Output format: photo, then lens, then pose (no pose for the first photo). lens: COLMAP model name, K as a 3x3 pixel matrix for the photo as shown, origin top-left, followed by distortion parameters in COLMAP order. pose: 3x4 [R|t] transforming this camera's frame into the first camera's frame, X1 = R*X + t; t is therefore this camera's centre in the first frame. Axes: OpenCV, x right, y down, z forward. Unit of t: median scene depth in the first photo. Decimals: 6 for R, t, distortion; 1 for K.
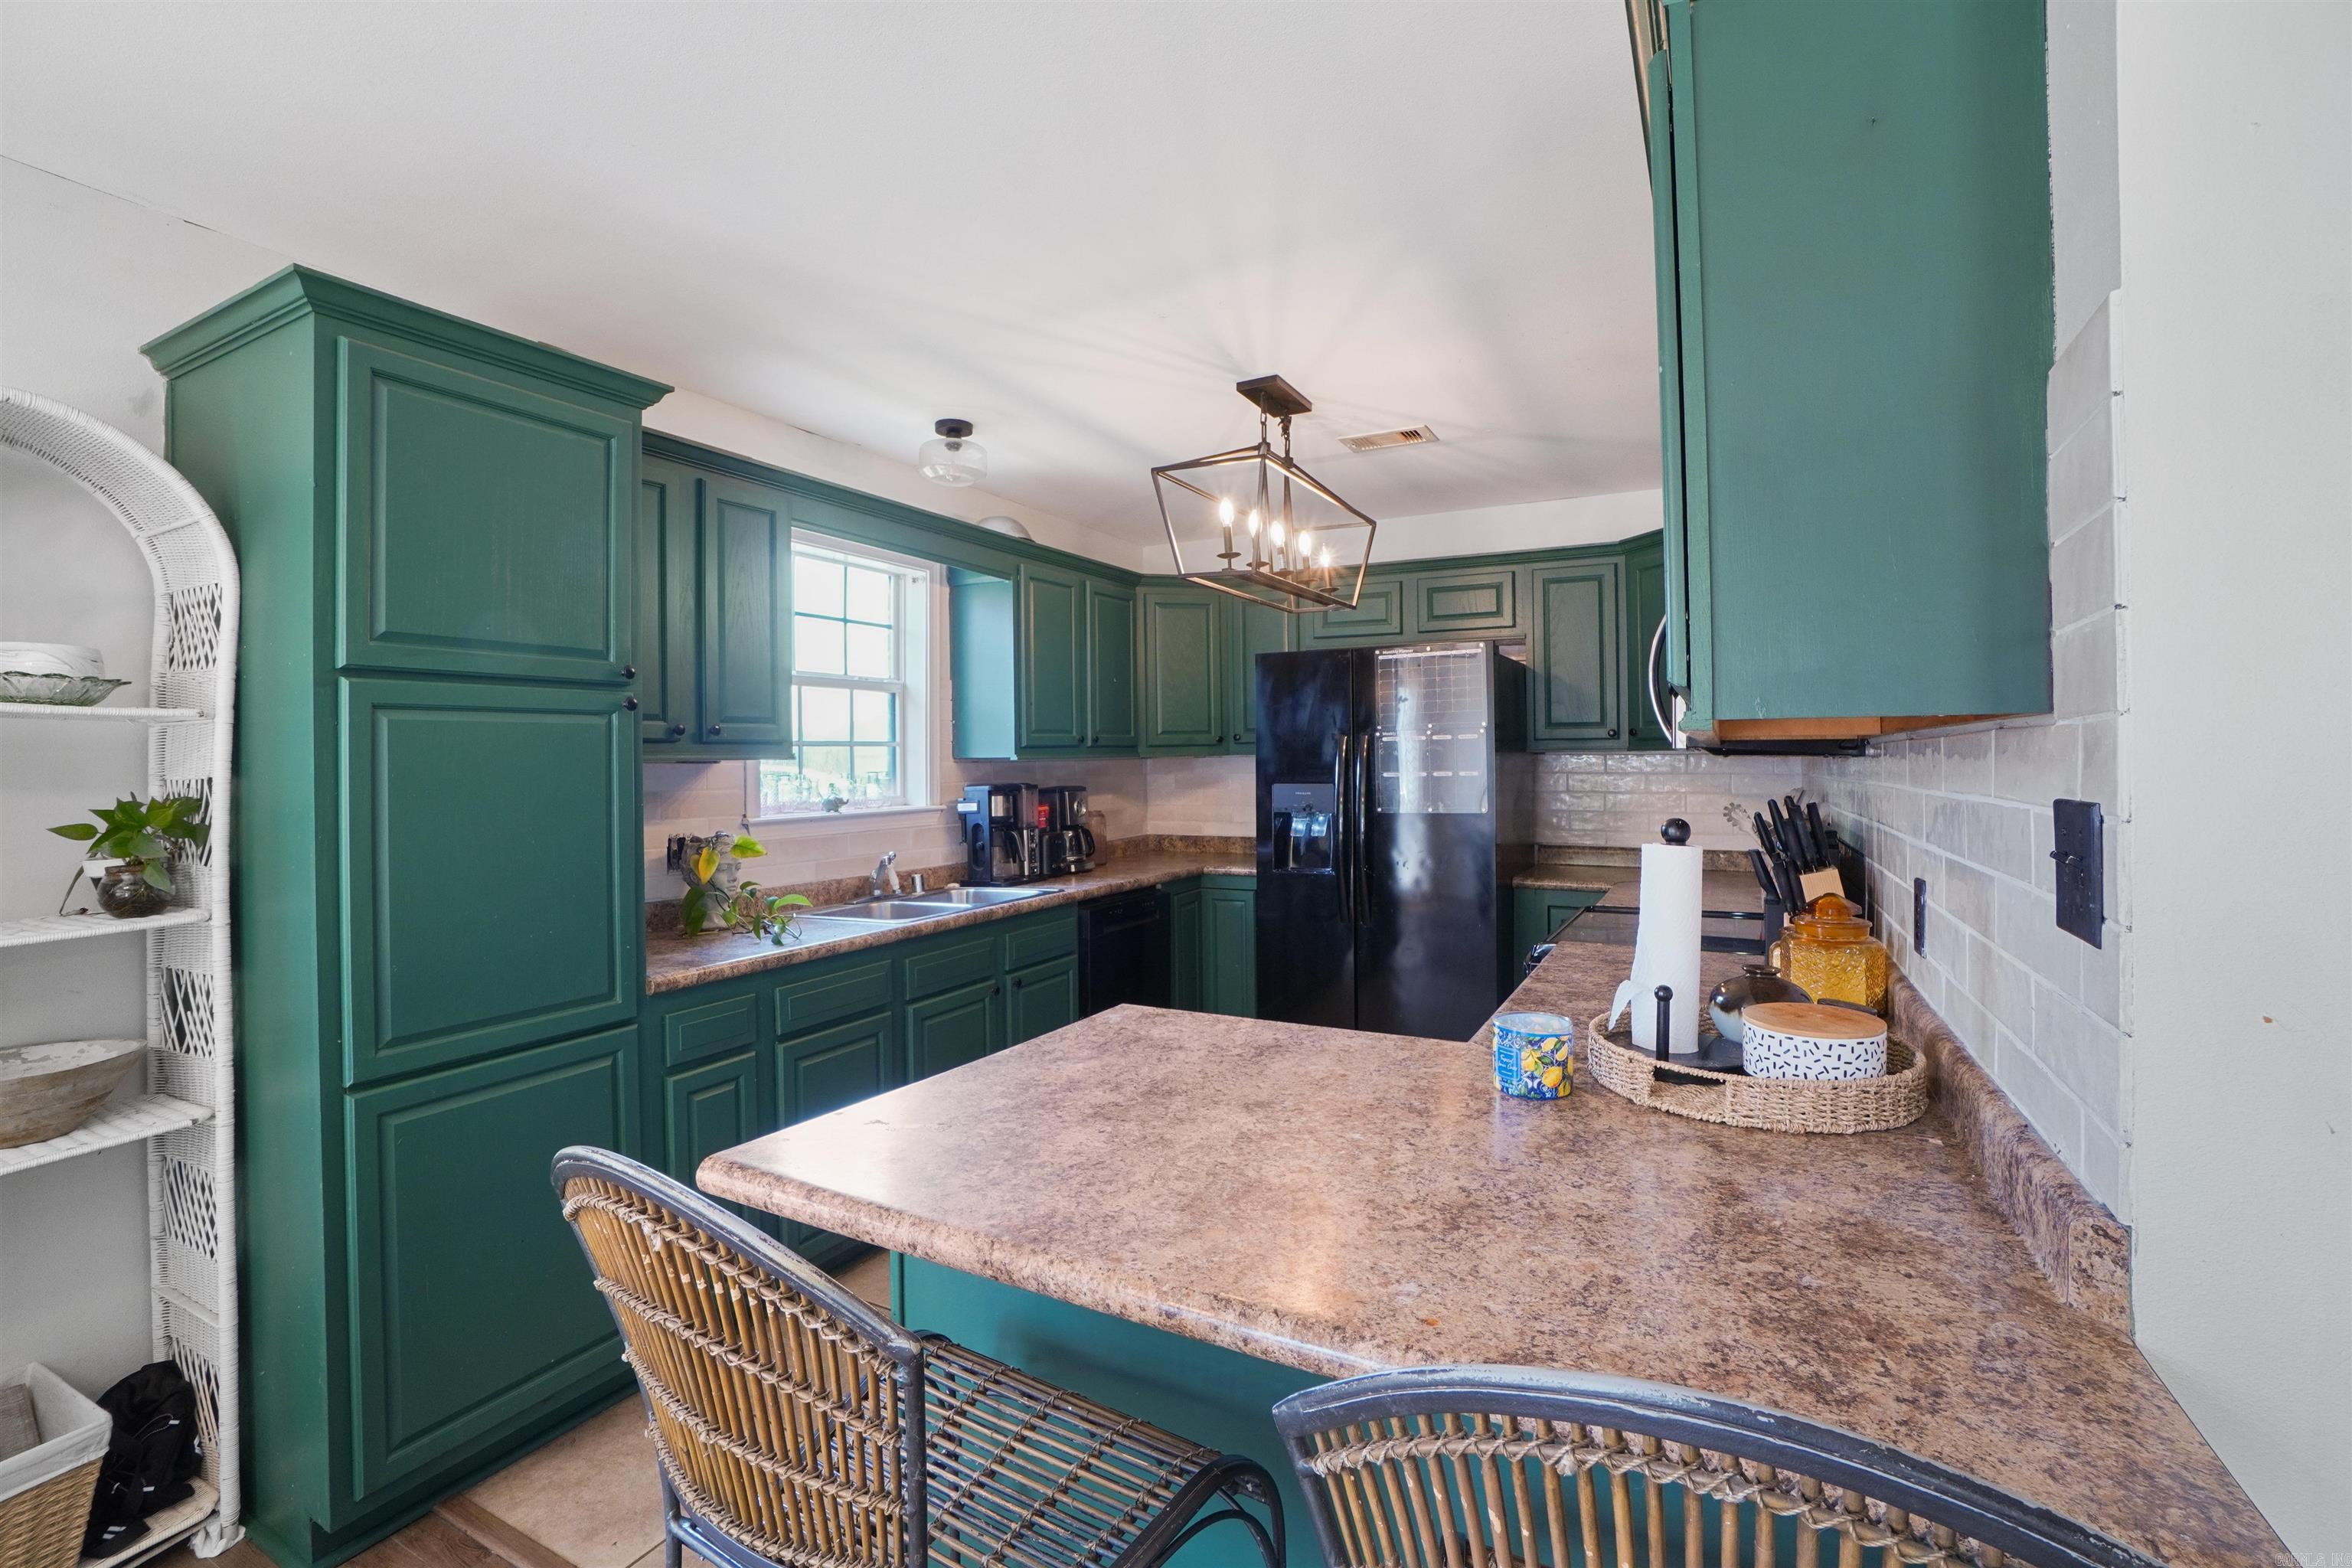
lens RADIAL K [[1046.2, 0, 1187.1], [0, 1046.2, 761.7], [0, 0, 1]] dist [-0.036982, 0.010308]
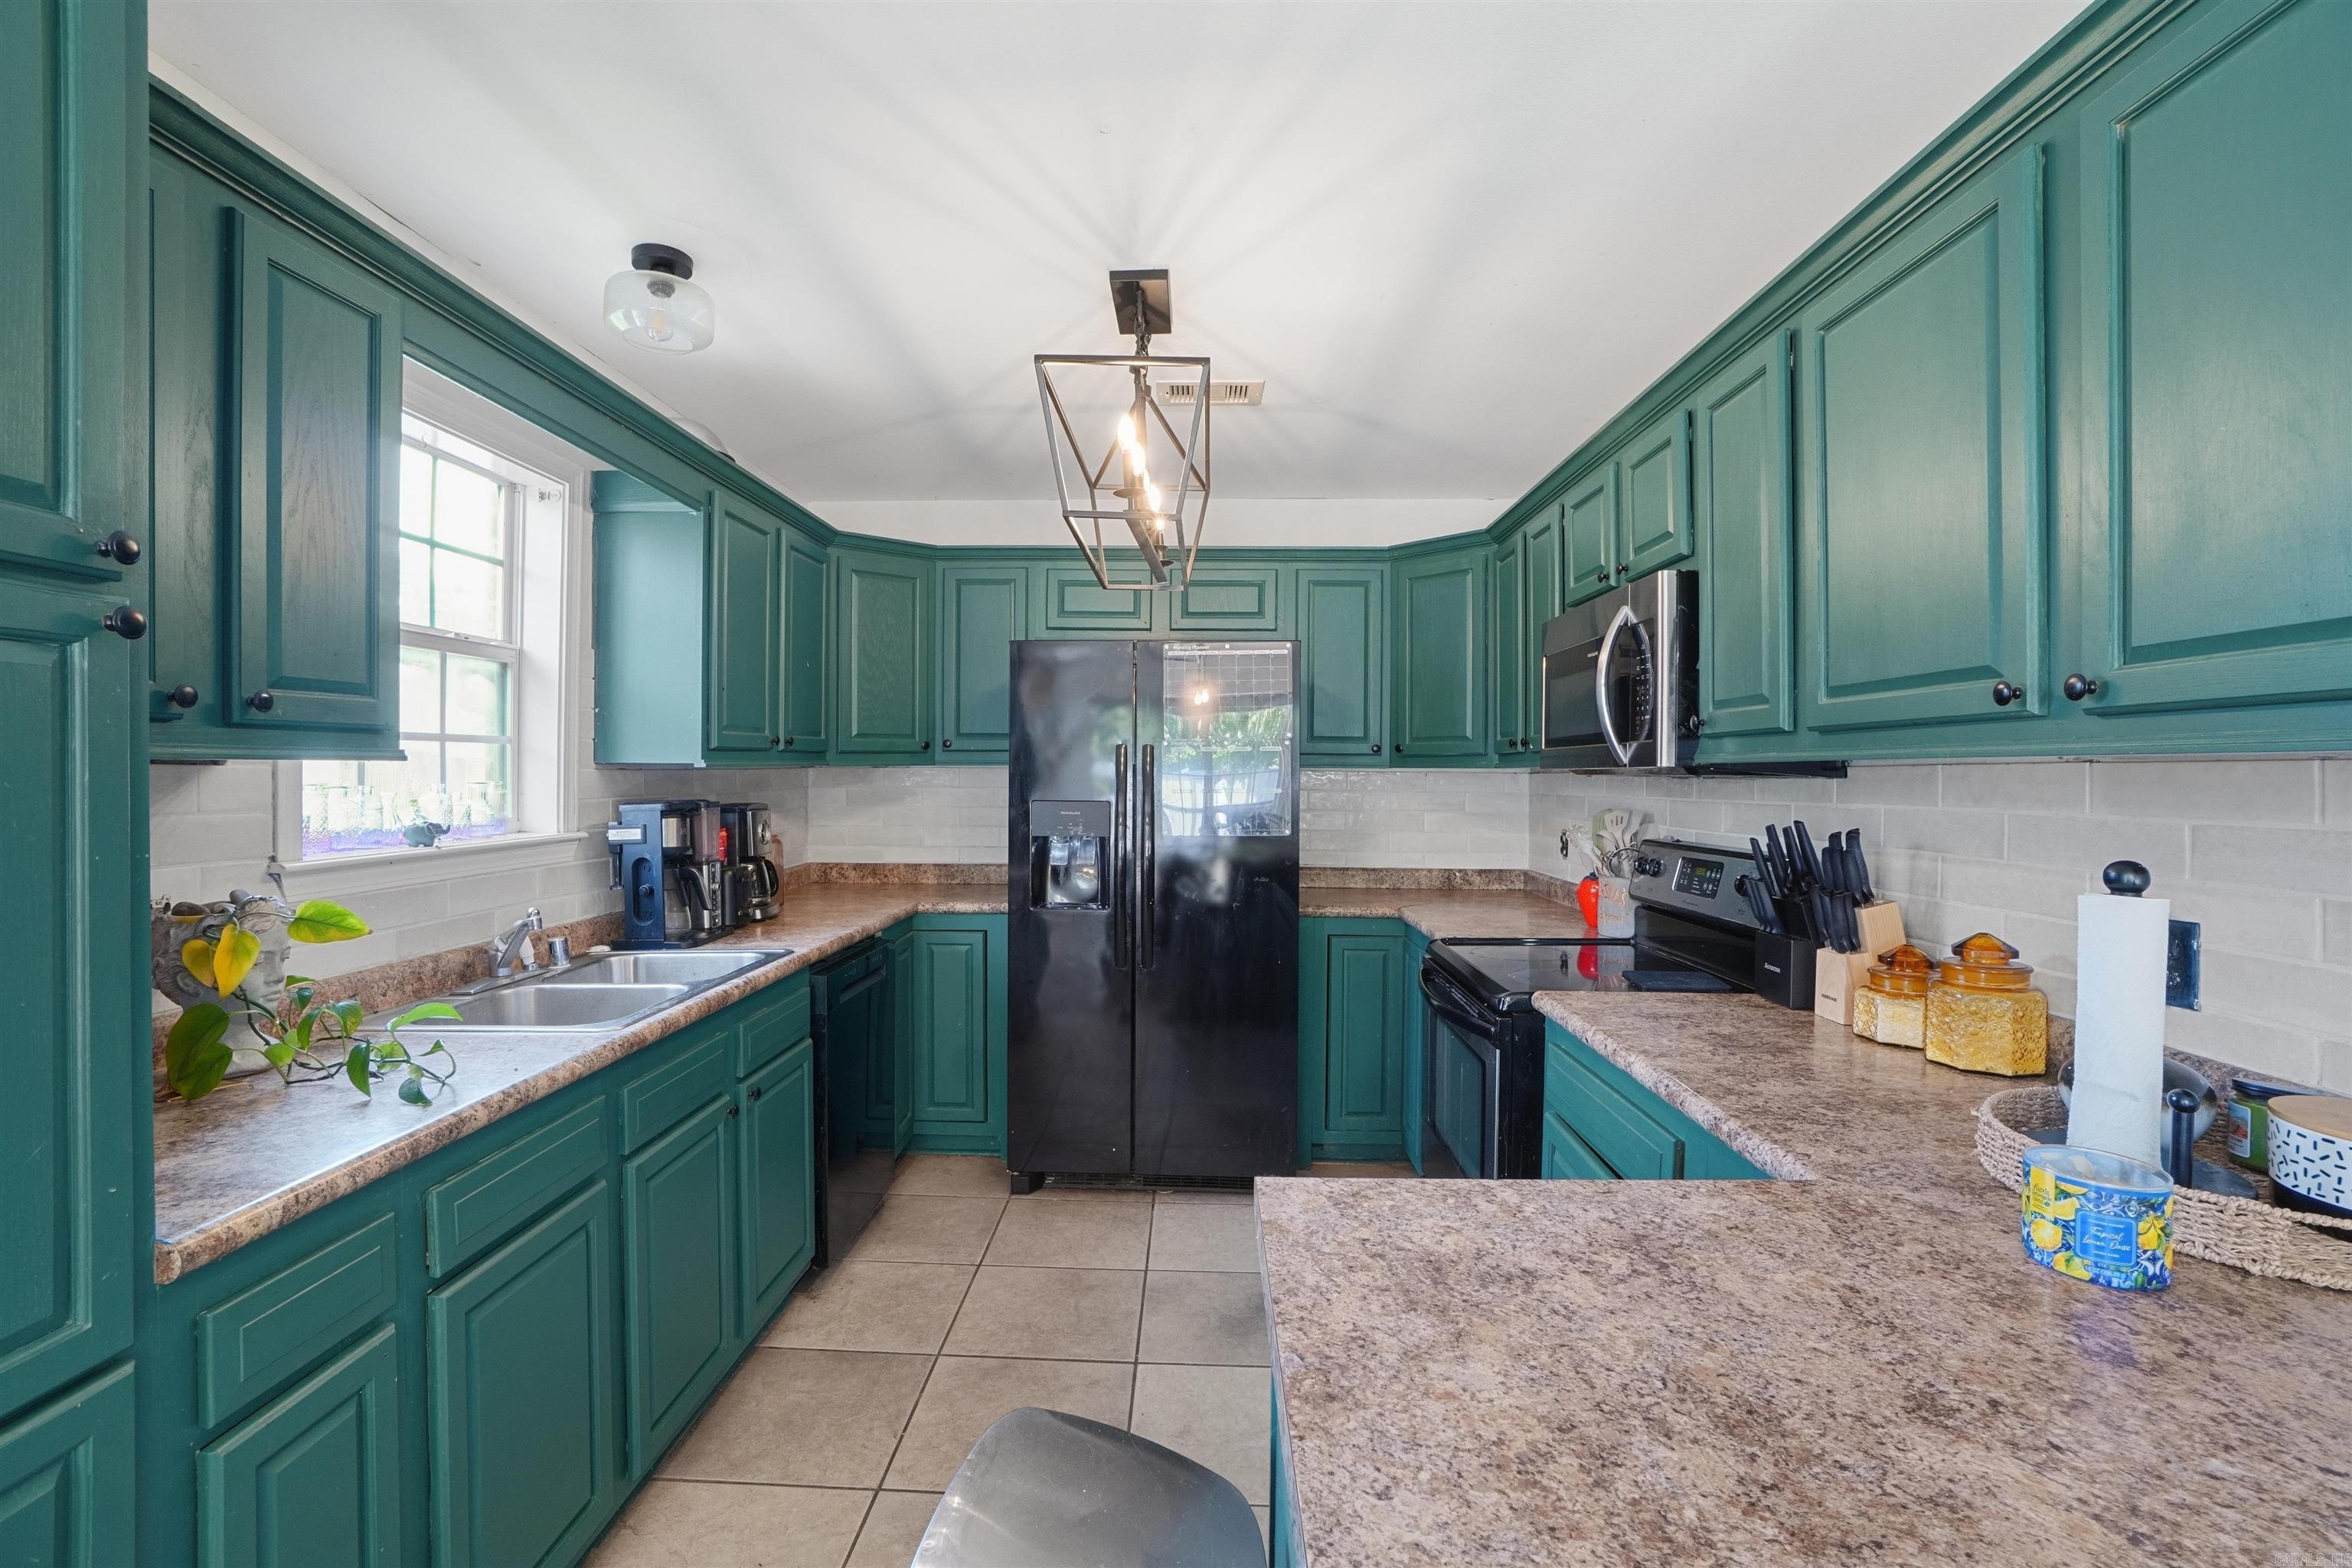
lens RADIAL K [[1046.2, 0, 1190.0], [0, 1046.2, 781.8], [0, 0, 1]] dist [-0.036982, 0.010308]
pose [[0.903707, 0.009951, 0.428036, -0.177673], [-0.012643, 0.999914, 0.003447, 0.001797], [-0.427965, -0.008527, 0.903755, 0.239262]]
